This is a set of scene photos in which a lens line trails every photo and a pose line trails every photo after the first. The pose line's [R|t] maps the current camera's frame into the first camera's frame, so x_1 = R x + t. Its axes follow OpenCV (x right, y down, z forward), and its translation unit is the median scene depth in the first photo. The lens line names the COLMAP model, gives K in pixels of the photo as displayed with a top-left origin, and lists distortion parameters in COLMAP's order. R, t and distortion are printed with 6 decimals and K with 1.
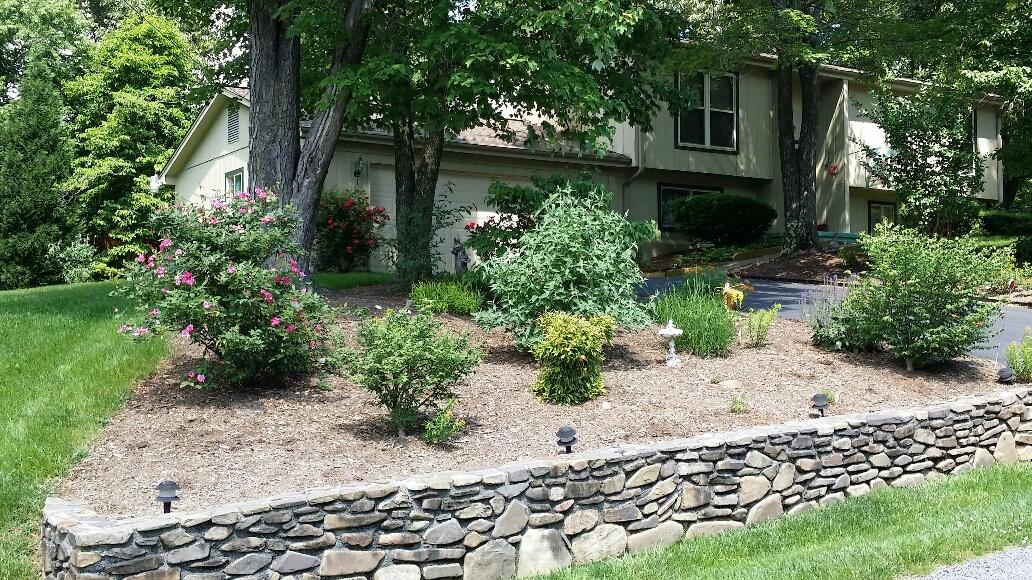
lens RADIAL K [[910.9, 0, 516.0], [0, 910.9, 290.0], [0, 0, 1]] dist [0.004299, -0.000813]
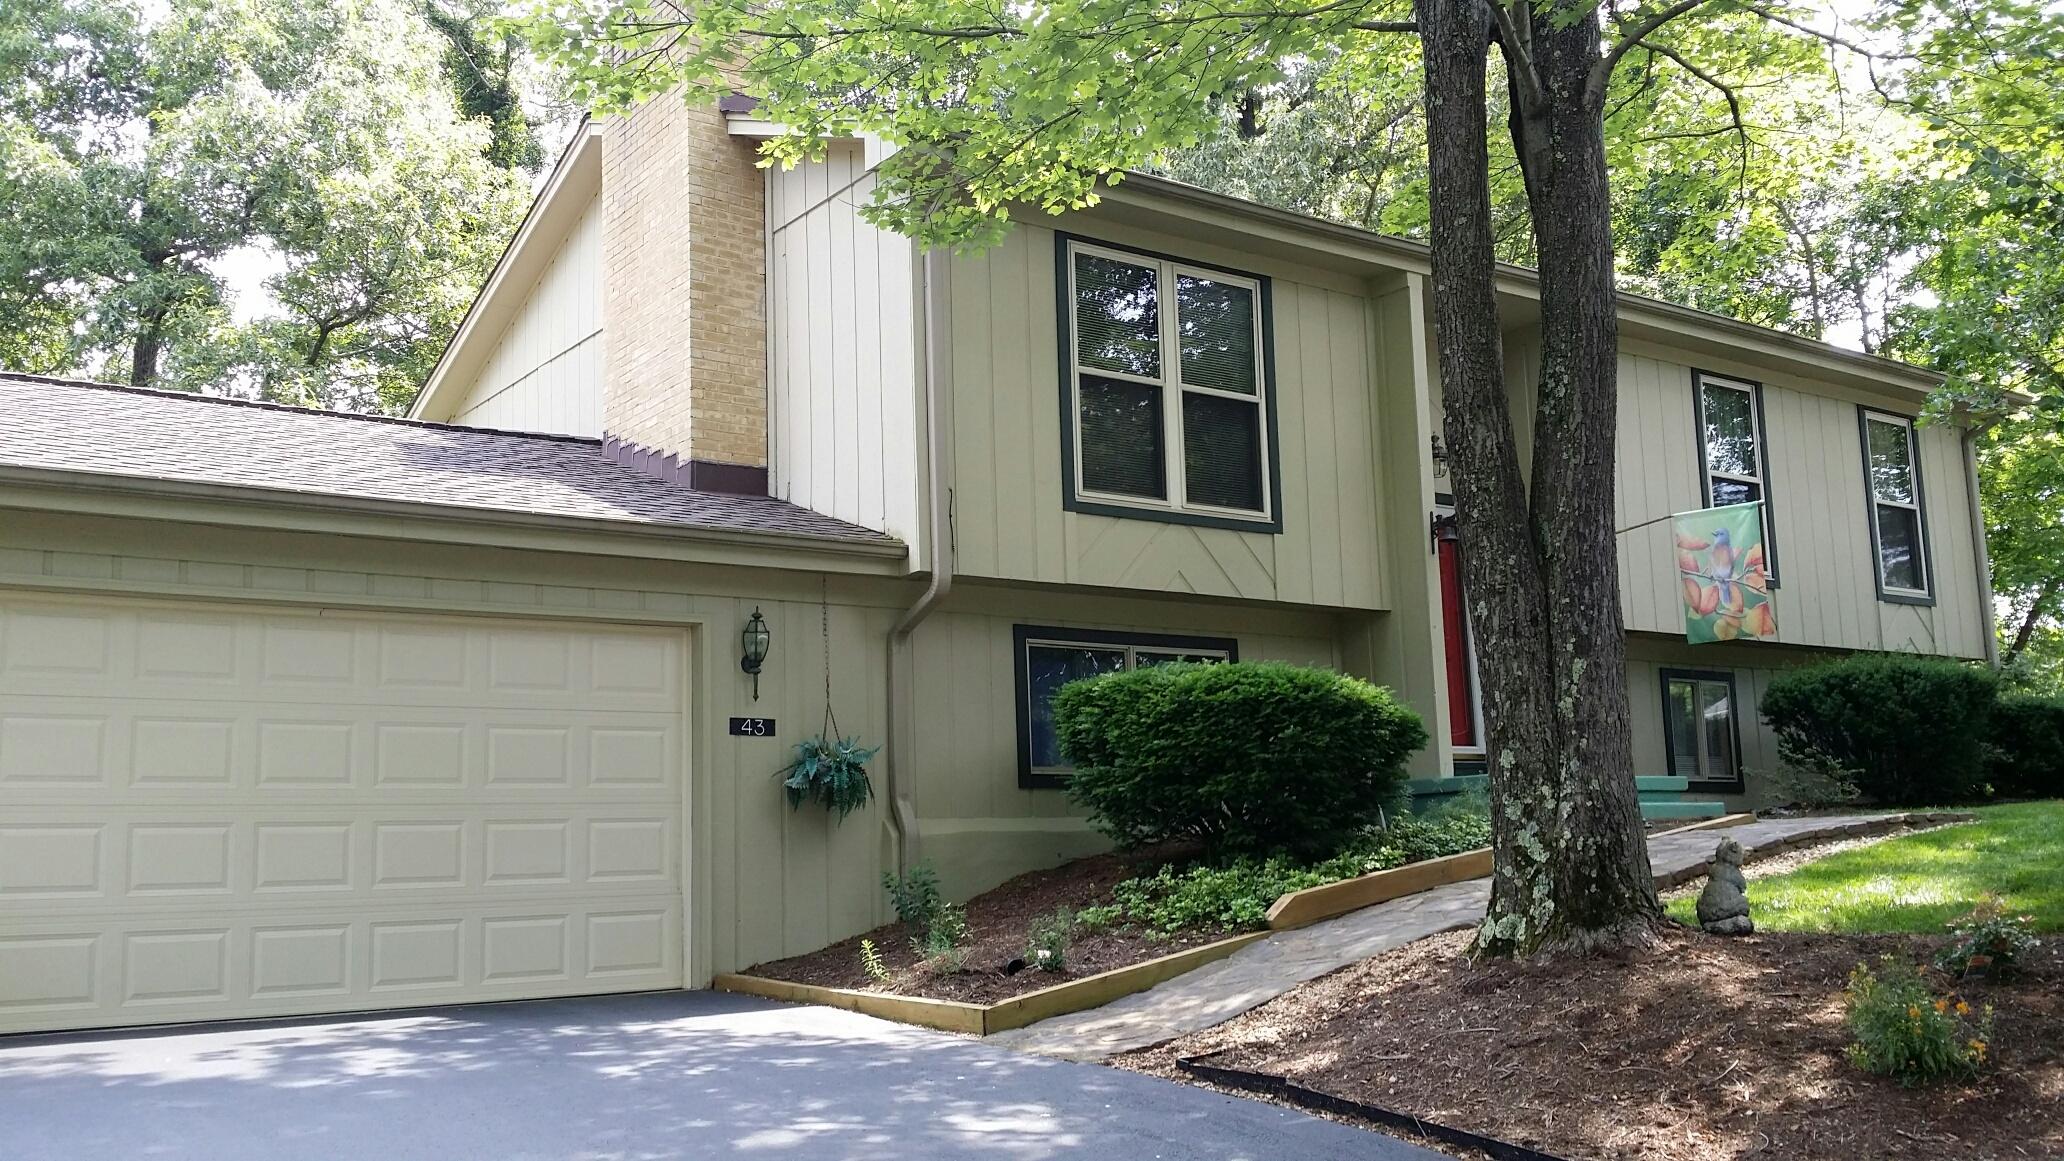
lens RADIAL K [[1821.8, 0, 1032.0], [0, 1821.8, 580.5], [0, 0, 1]] dist [0.004299, -0.000813]
pose [[0.994983, -0.007842, 0.099740, 0.103473], [0.022216, 0.989353, -0.143832, -0.047985], [-0.097551, 0.145326, 0.984563, 0.420417]]
